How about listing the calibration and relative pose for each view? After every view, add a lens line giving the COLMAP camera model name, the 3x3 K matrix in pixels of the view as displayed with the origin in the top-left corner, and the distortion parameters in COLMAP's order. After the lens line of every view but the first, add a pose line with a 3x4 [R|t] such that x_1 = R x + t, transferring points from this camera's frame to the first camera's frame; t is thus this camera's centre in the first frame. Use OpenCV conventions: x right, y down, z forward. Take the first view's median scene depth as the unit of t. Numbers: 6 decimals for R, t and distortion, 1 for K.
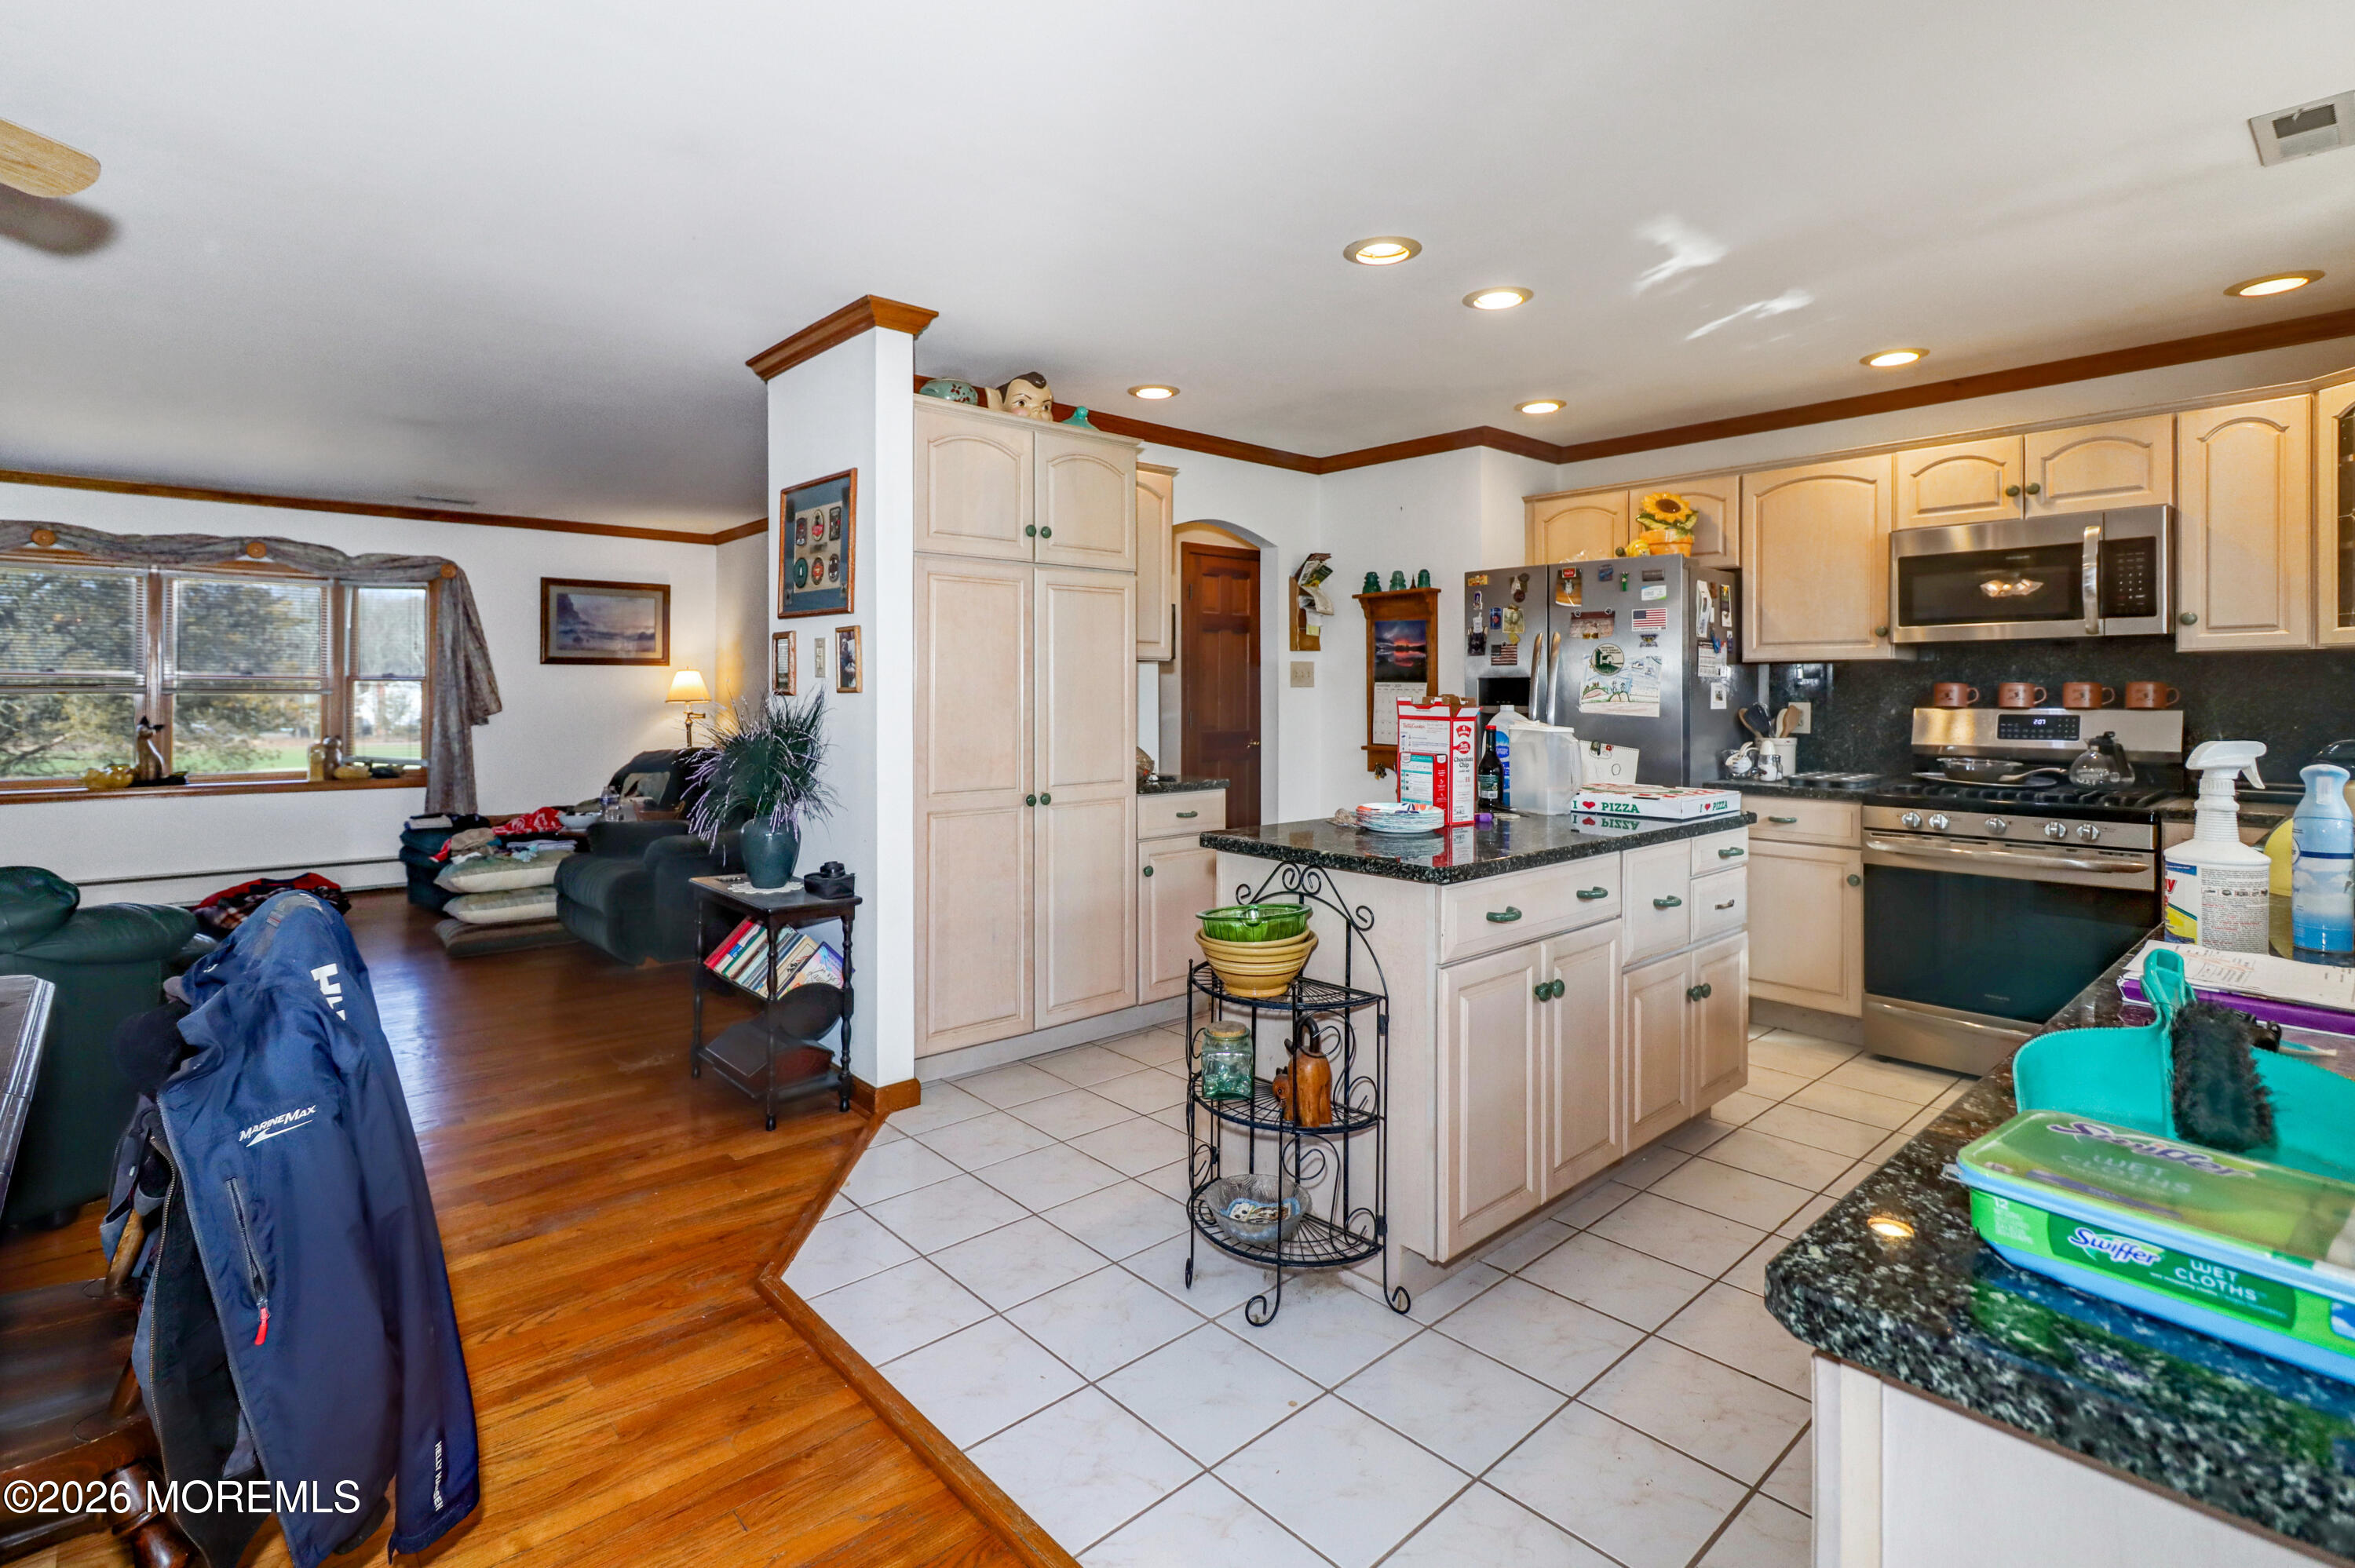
lens RADIAL K [[1121.7, 0, 1188.7], [0, 1121.7, 689.2], [0, 0, 1]] dist [-0.005233, 0.001171]
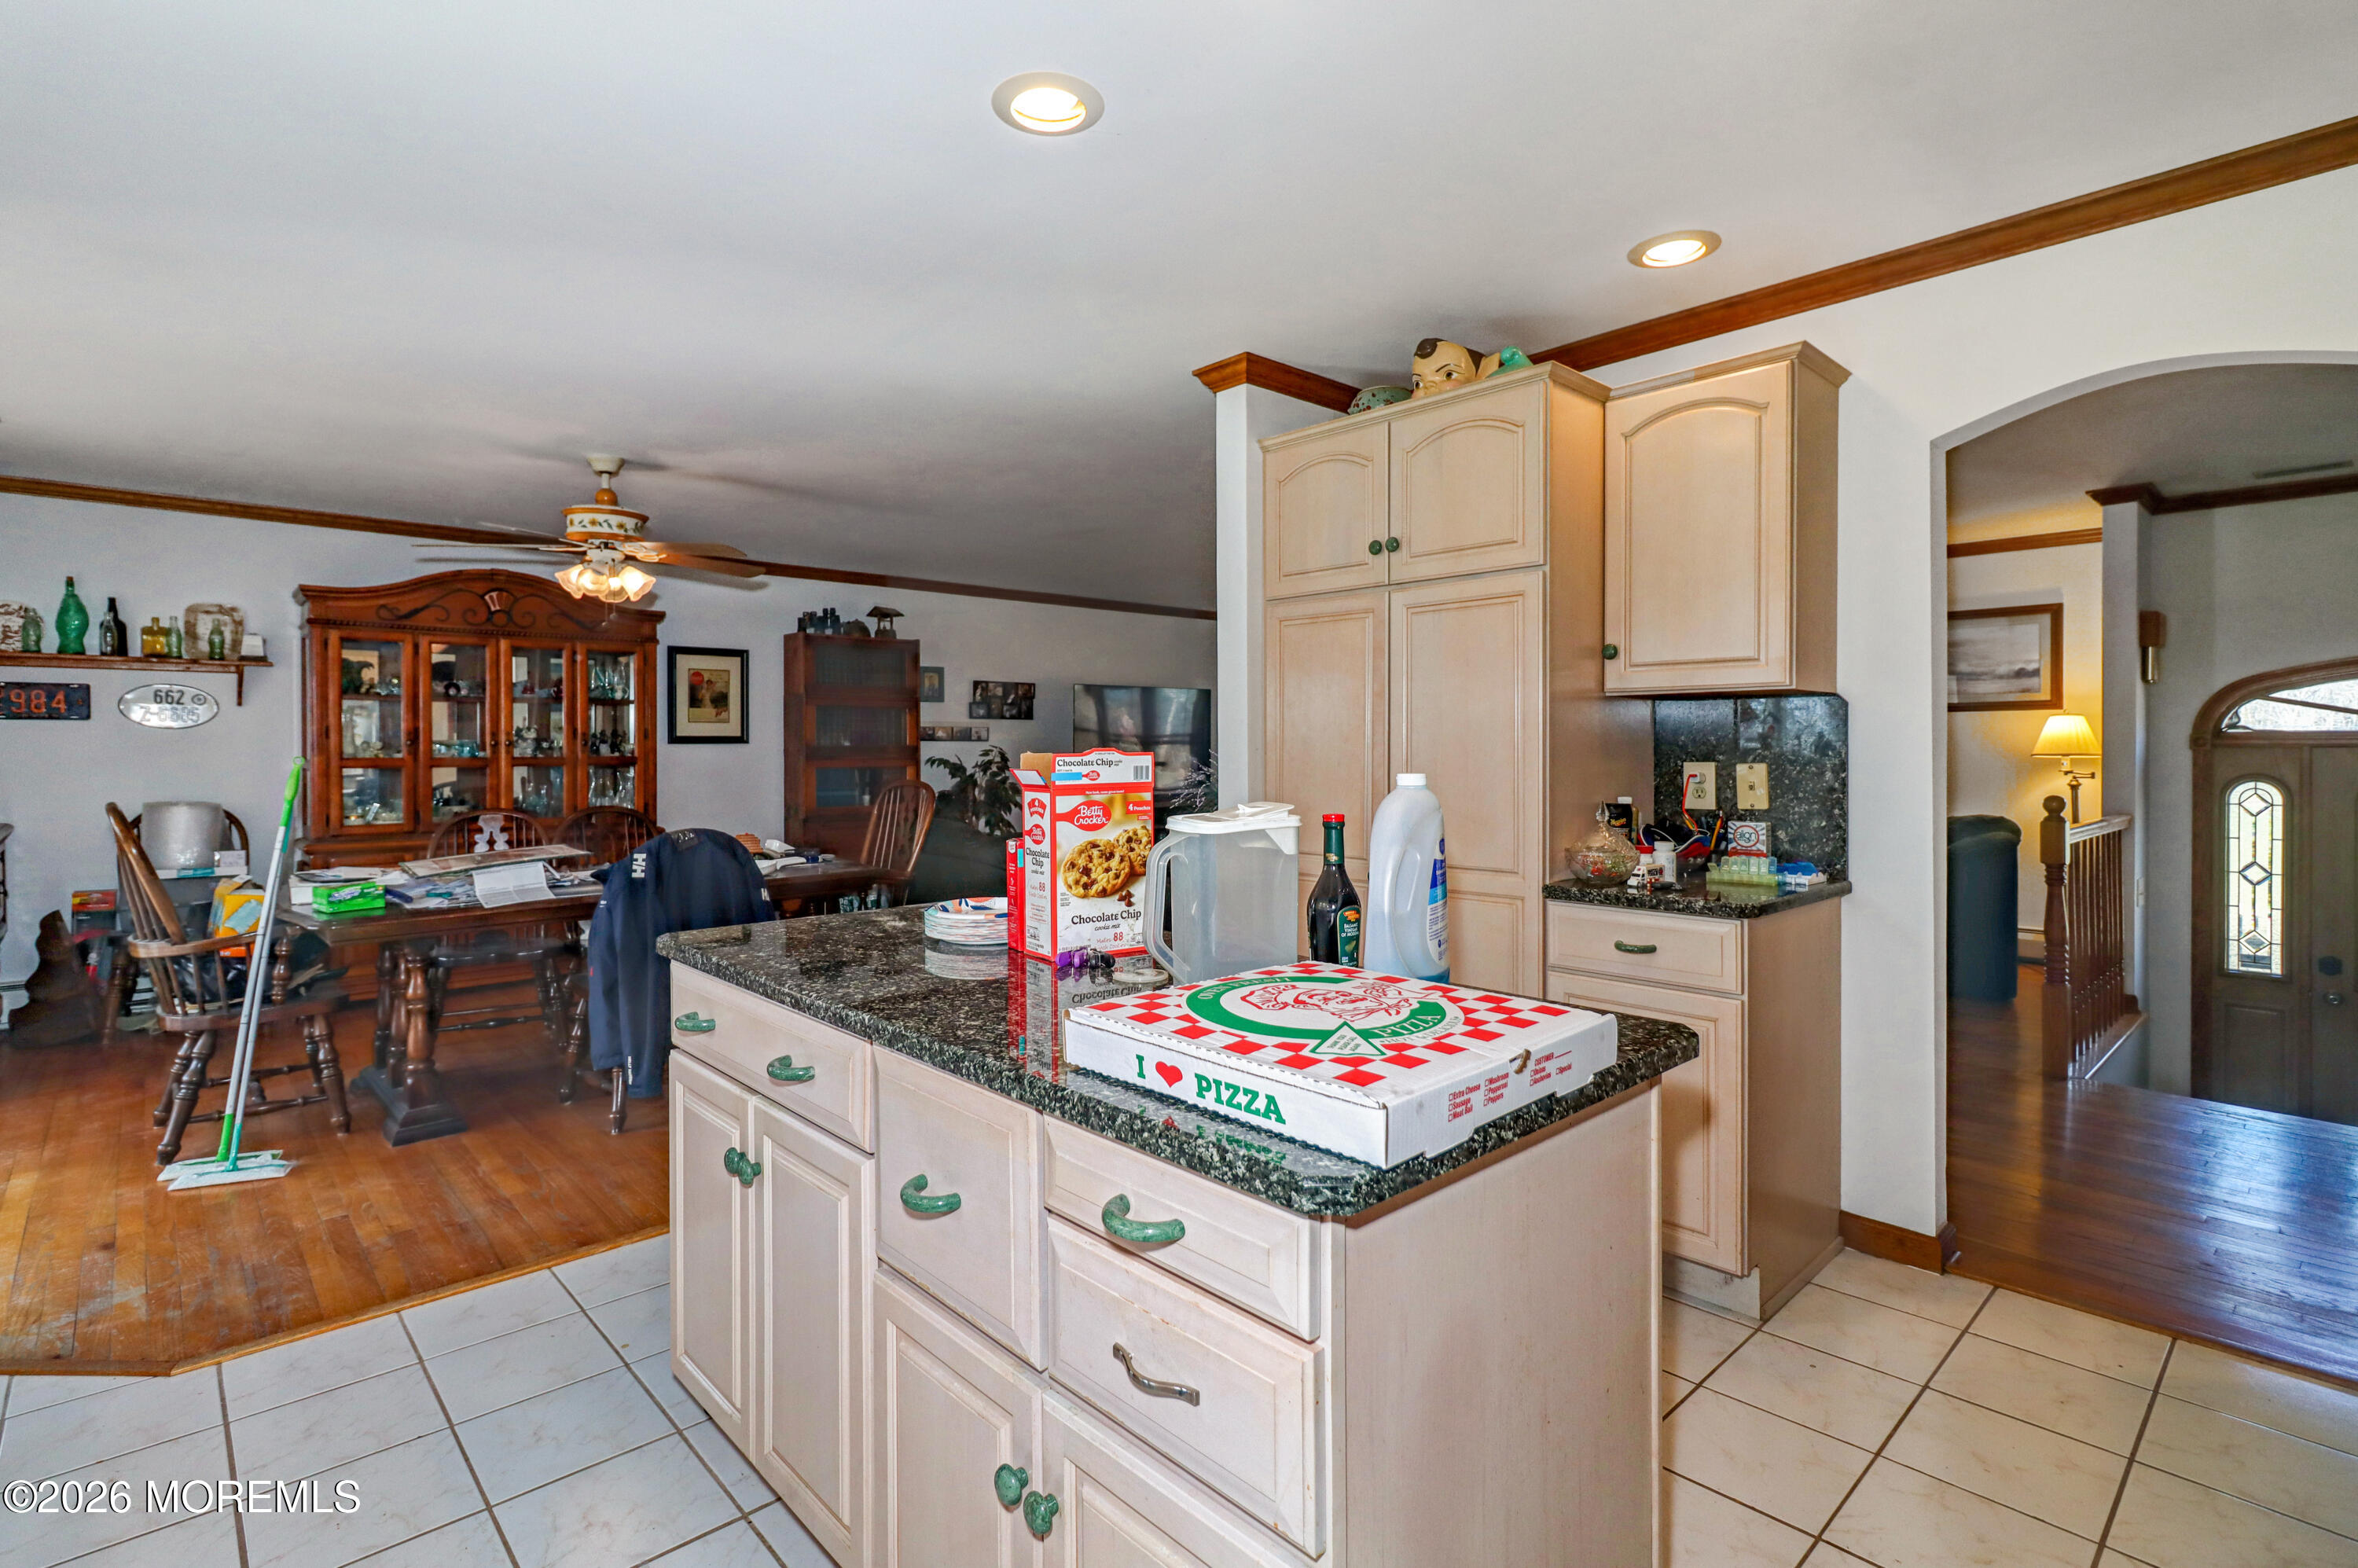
lens RADIAL K [[1120.5, 0, 1145.8], [0, 1120.5, 742.2], [0, 0, 1]] dist [-0.008145, -0.007420]
pose [[-0.007465, -0.003746, -0.999965, 0.680527], [0.004830, 0.999981, -0.003782, 0.003705], [0.999960, -0.004859, -0.007447, 0.844355]]
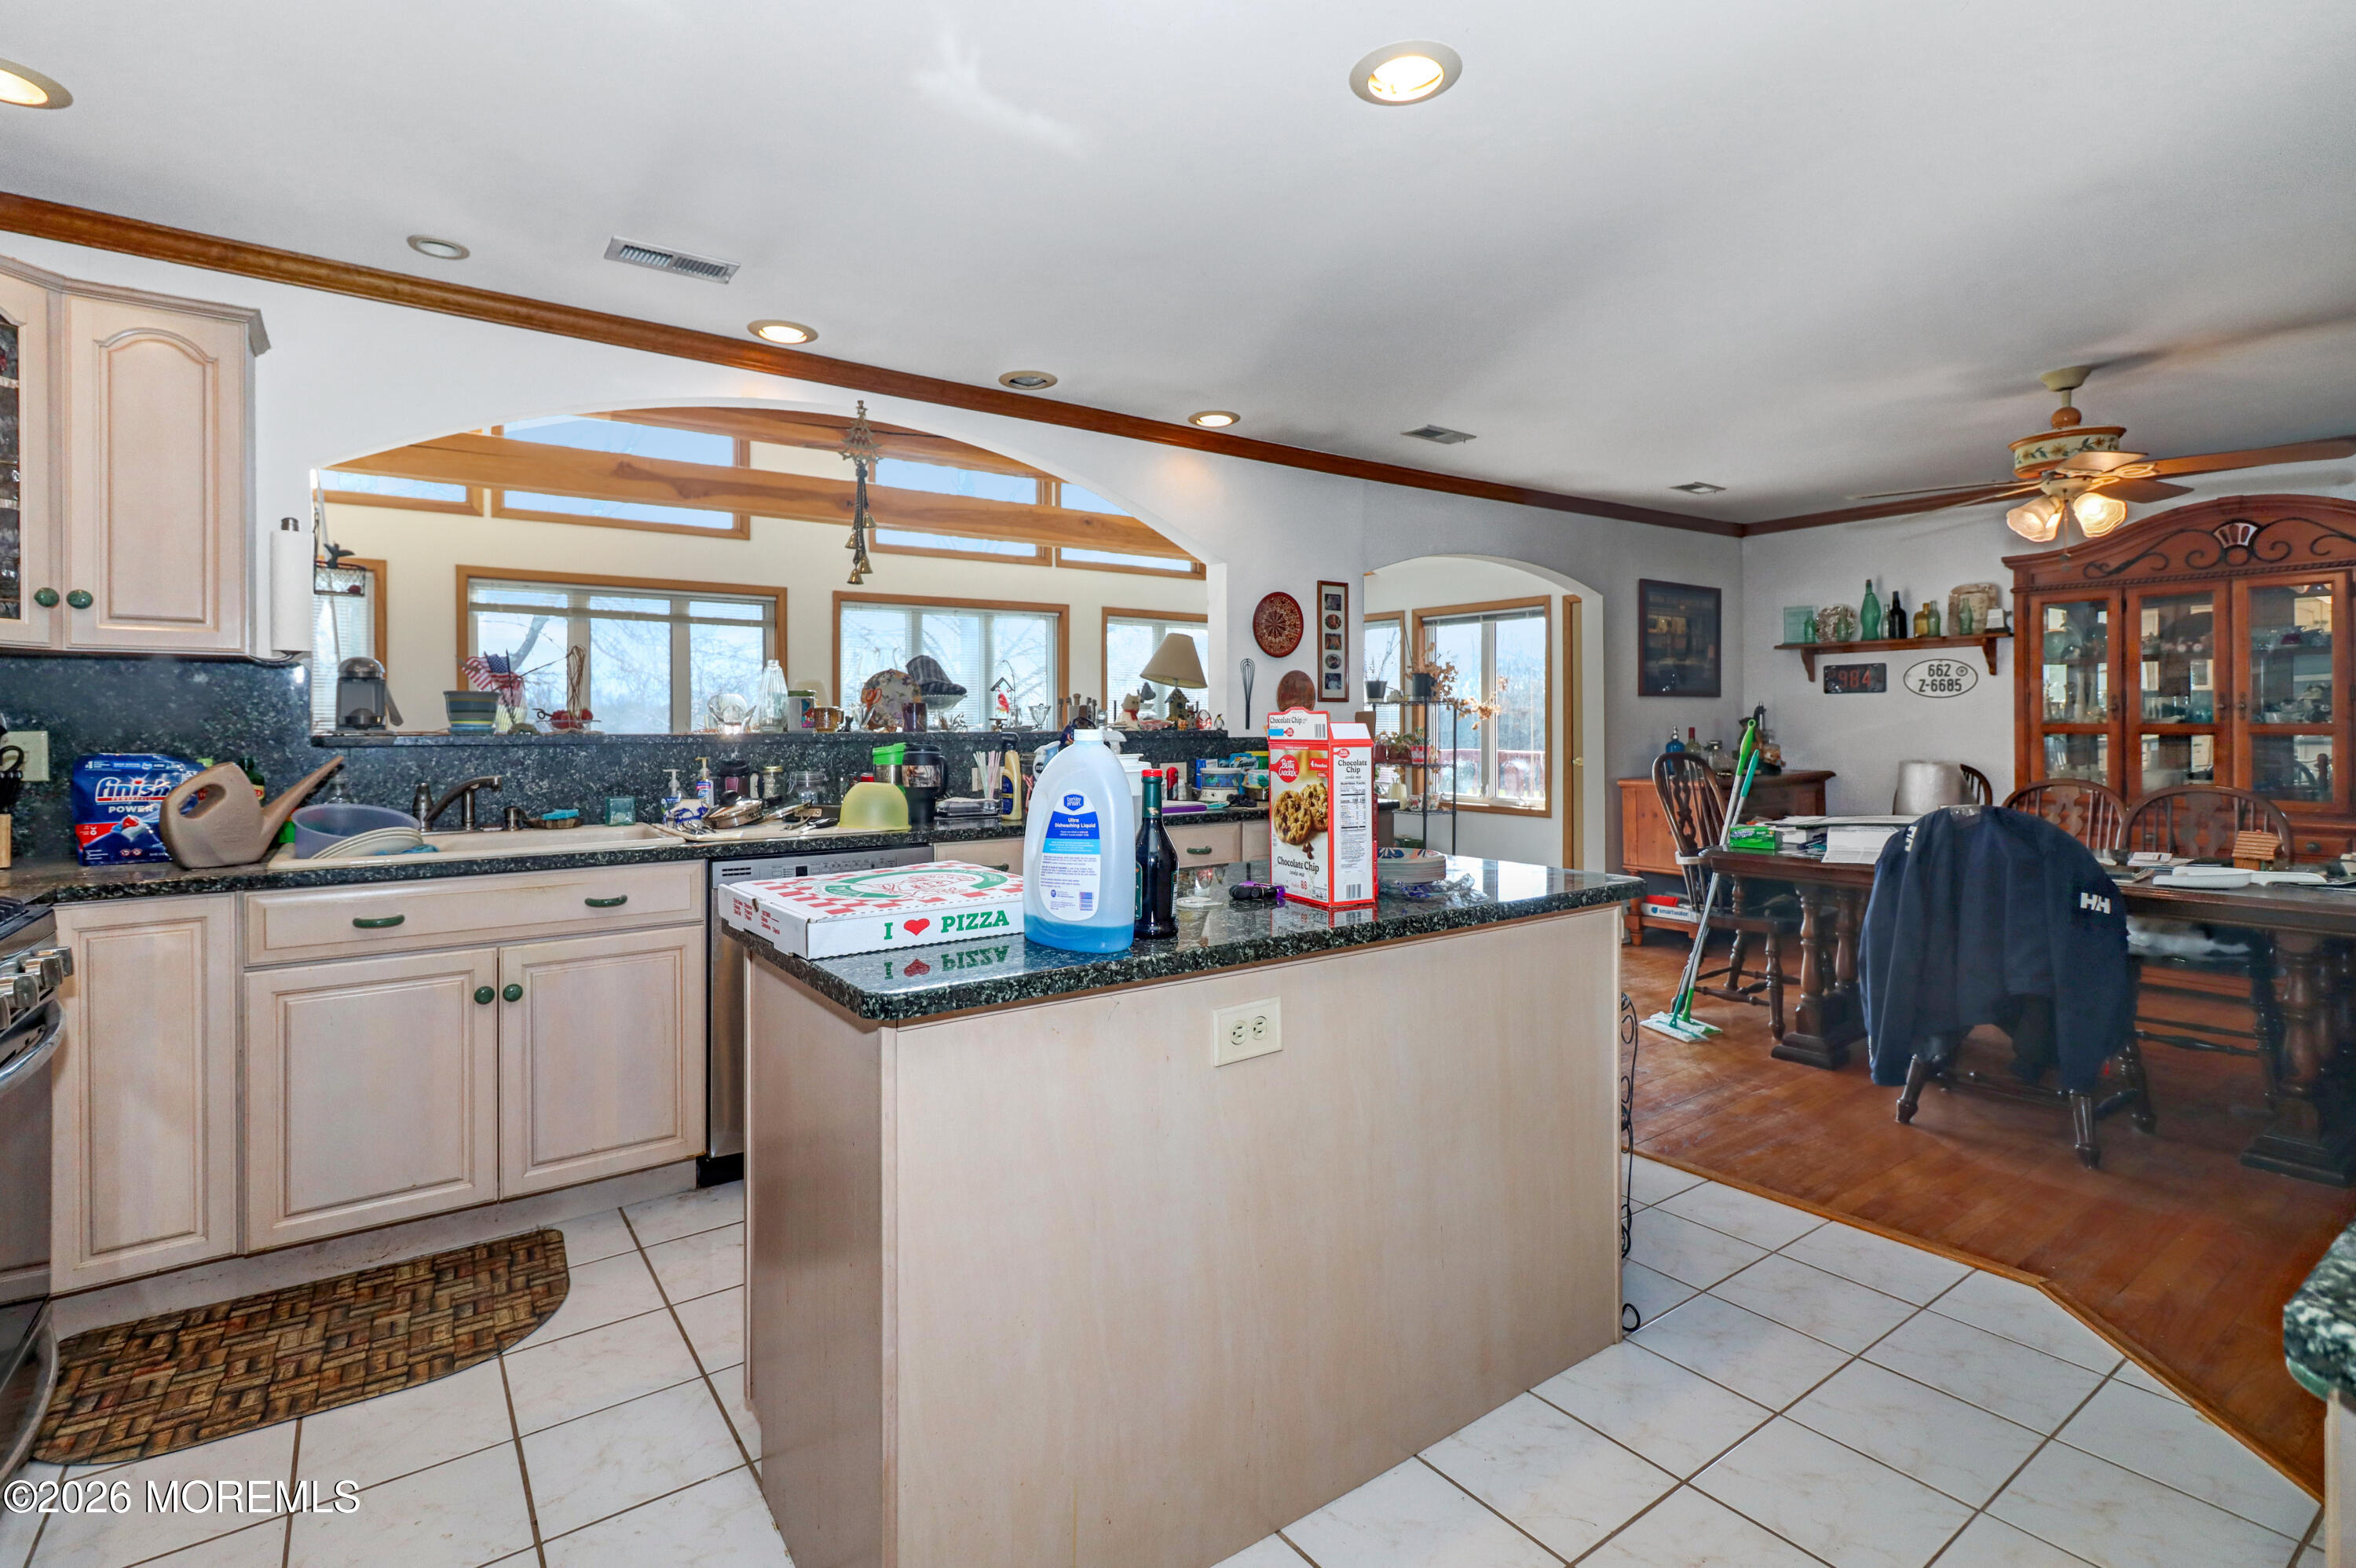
lens RADIAL K [[1119.5, 0, 1185.5], [0, 1119.5, 712.5], [0, 0, 1]] dist [-0.008145, -0.007420]
pose [[-0.990233, 0.003095, 0.139386, 0.148324], [0.001604, 0.999940, -0.010807, 0.012957], [-0.139411, -0.010478, -0.990179, 1.373017]]
